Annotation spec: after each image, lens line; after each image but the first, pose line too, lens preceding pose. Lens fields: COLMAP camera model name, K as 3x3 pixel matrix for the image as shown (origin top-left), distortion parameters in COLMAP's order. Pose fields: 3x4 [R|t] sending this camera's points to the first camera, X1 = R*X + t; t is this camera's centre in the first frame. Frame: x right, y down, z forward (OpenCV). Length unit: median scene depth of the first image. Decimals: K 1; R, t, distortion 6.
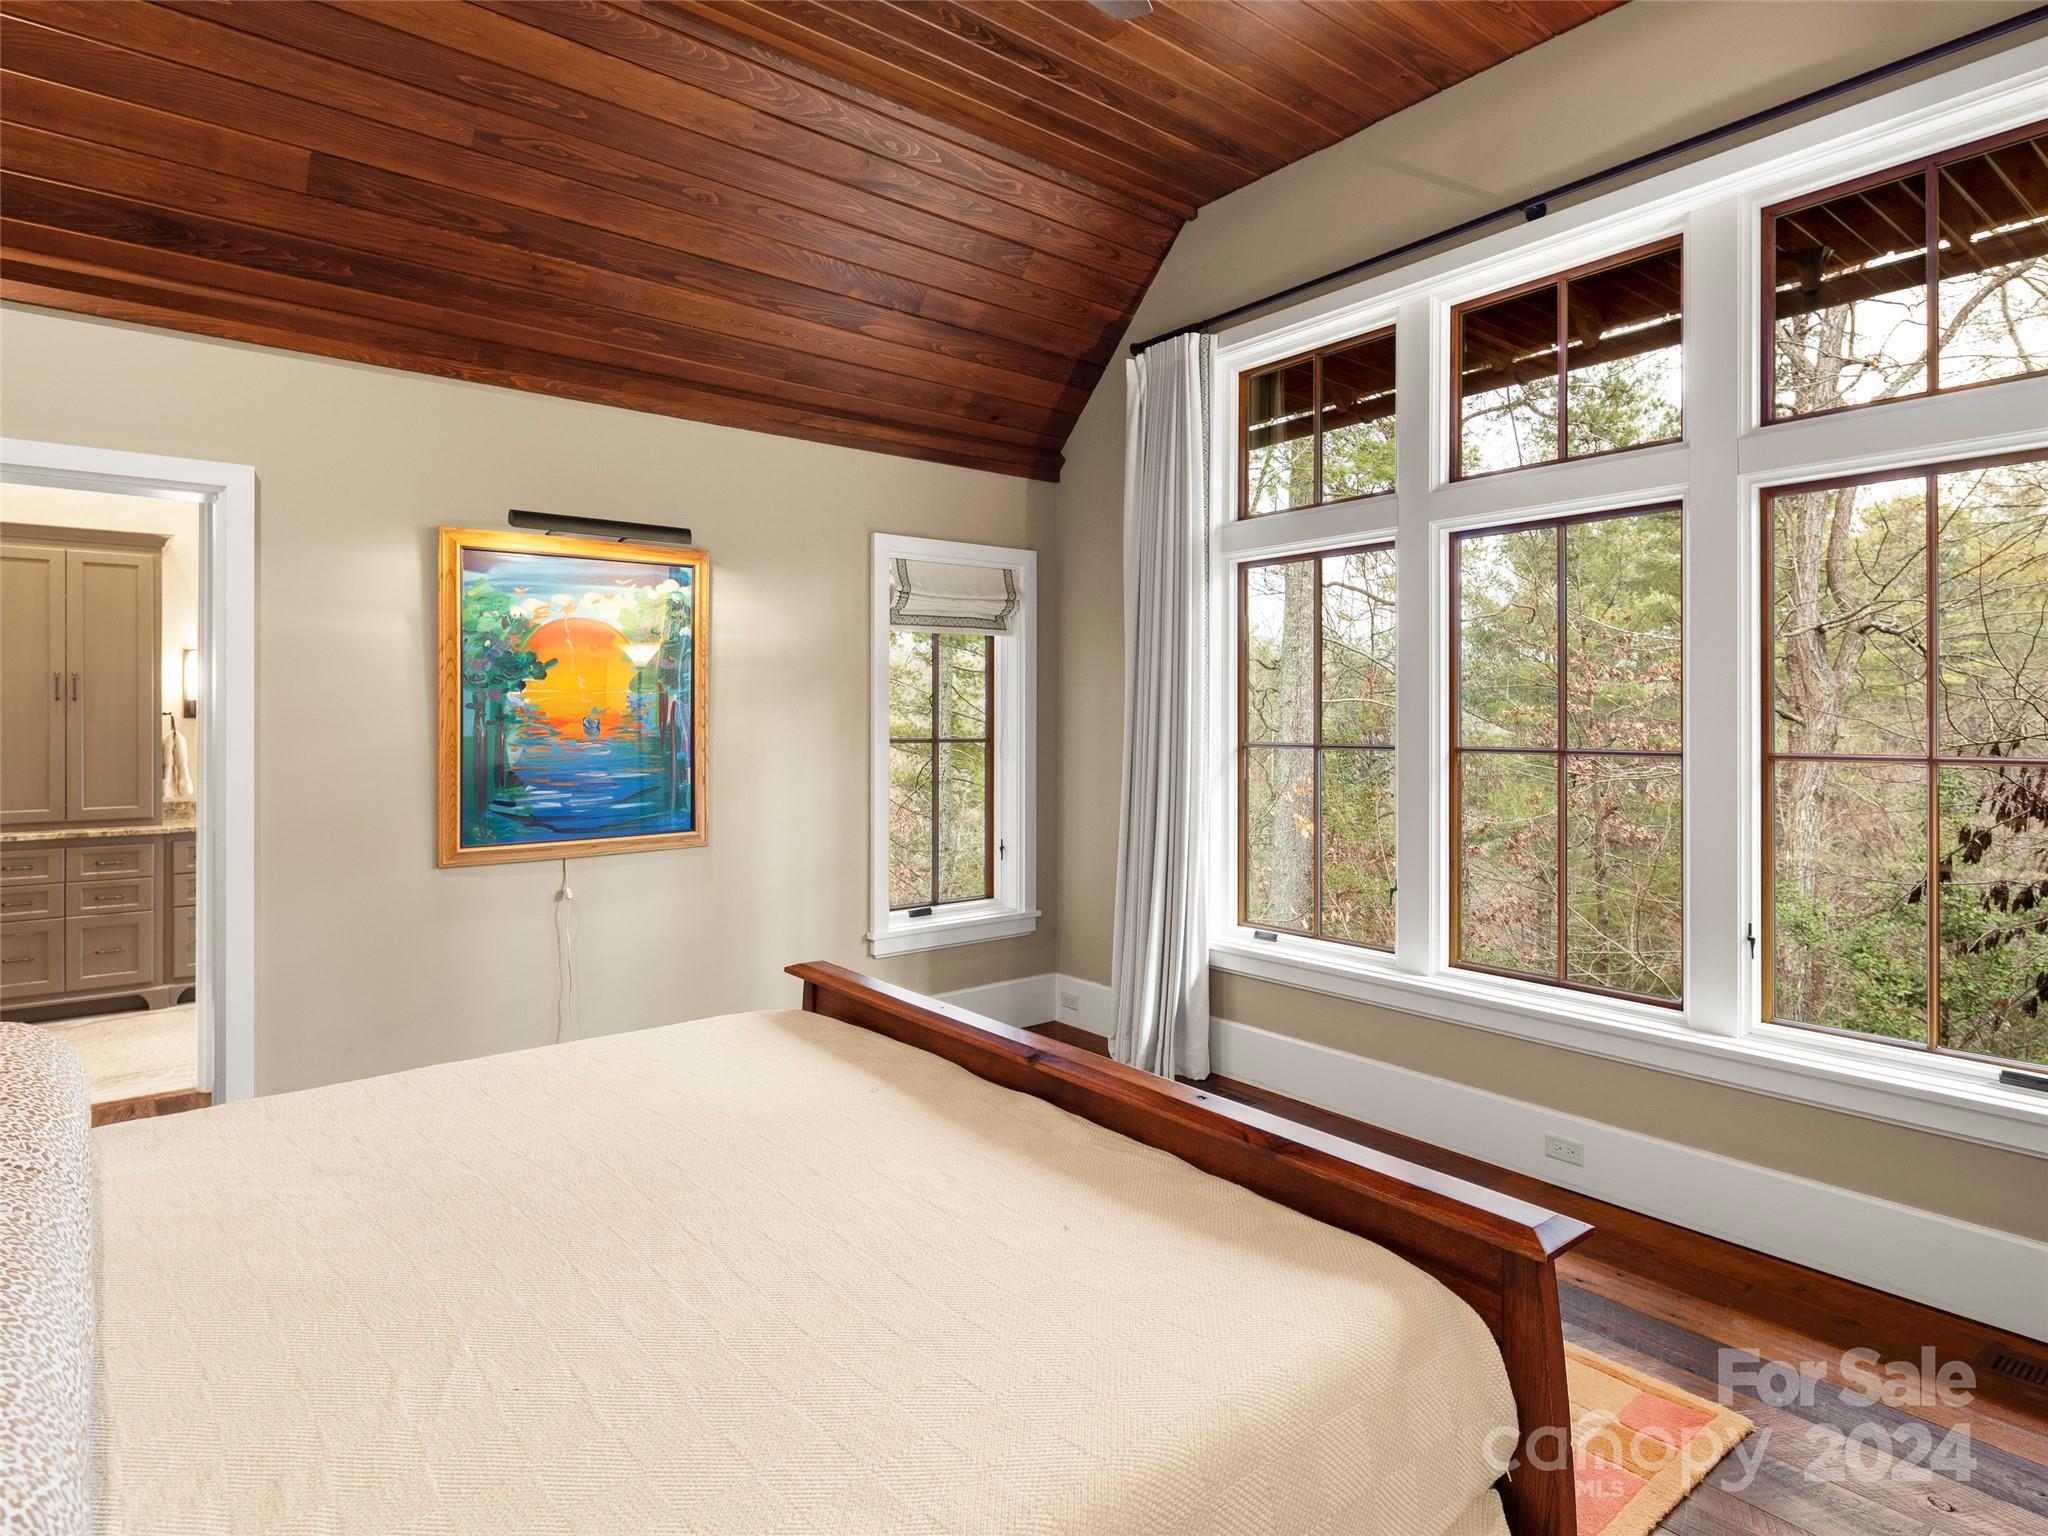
lens RADIAL K [[1126.2, 0, 1027.5], [0, 1126.2, 718.2], [0, 0, 1]] dist [0.000844, -0.000133]
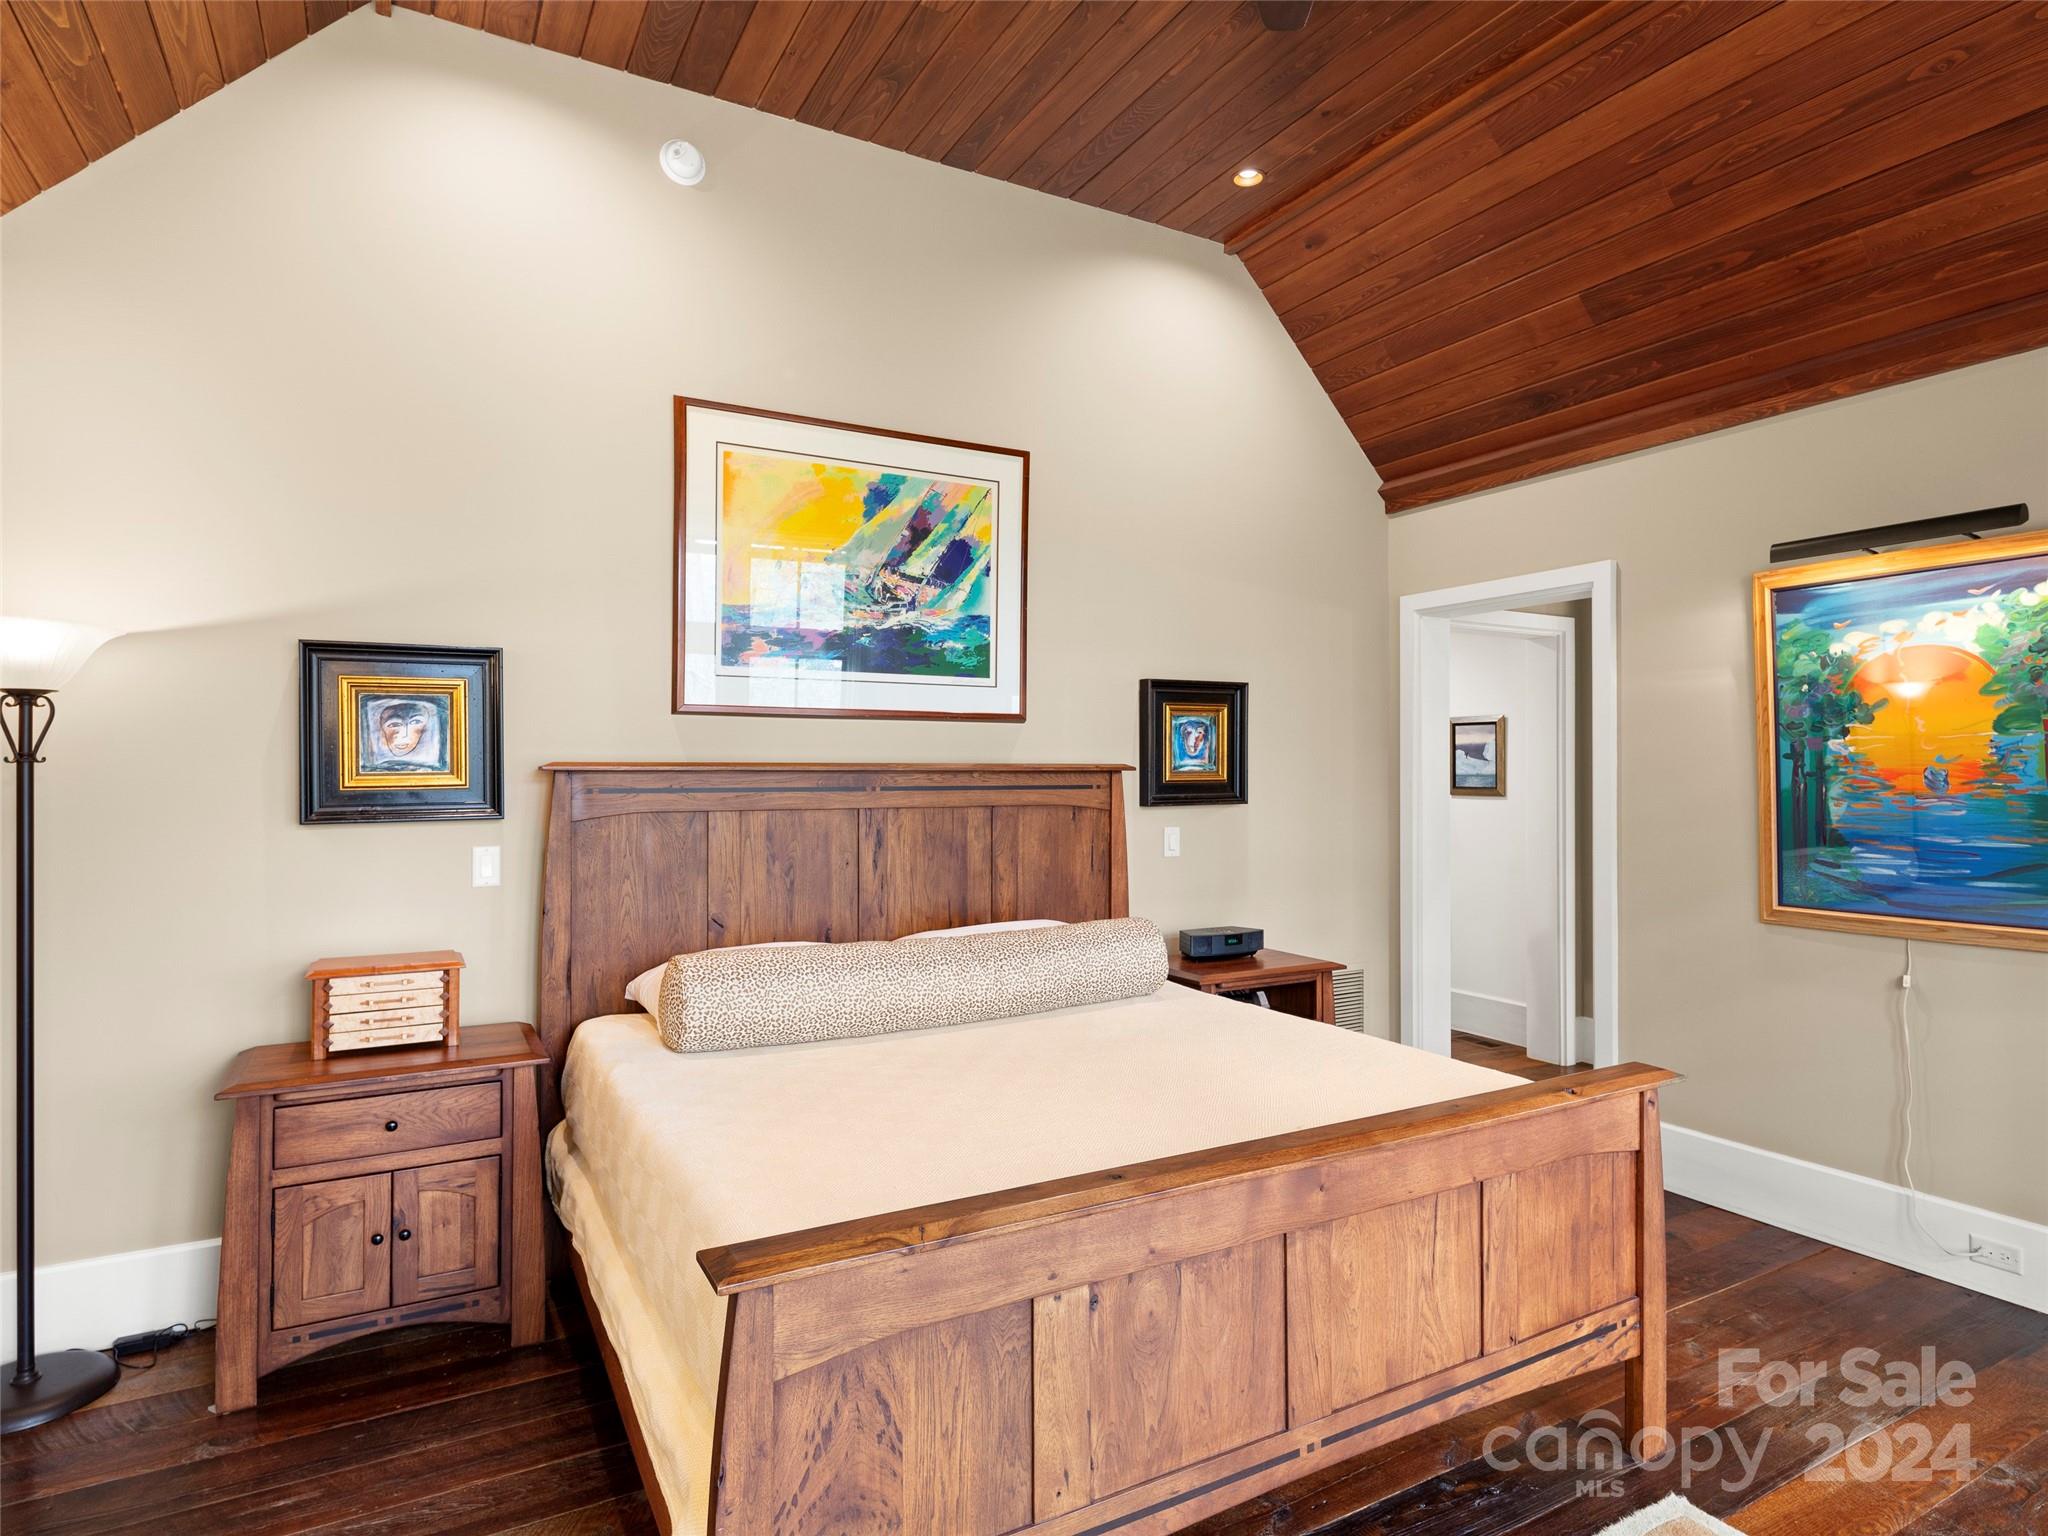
lens RADIAL K [[1117.9, 0, 1024.0], [0, 1117.9, 768.0], [0, 0, 1]] dist [0.000935, 0.000164]
pose [[-0.165493, -0.003896, -0.986203, 0.523039], [-0.000102, 0.999992, -0.003933, 0.002635], [0.986211, -0.000550, -0.165492, 0.513671]]
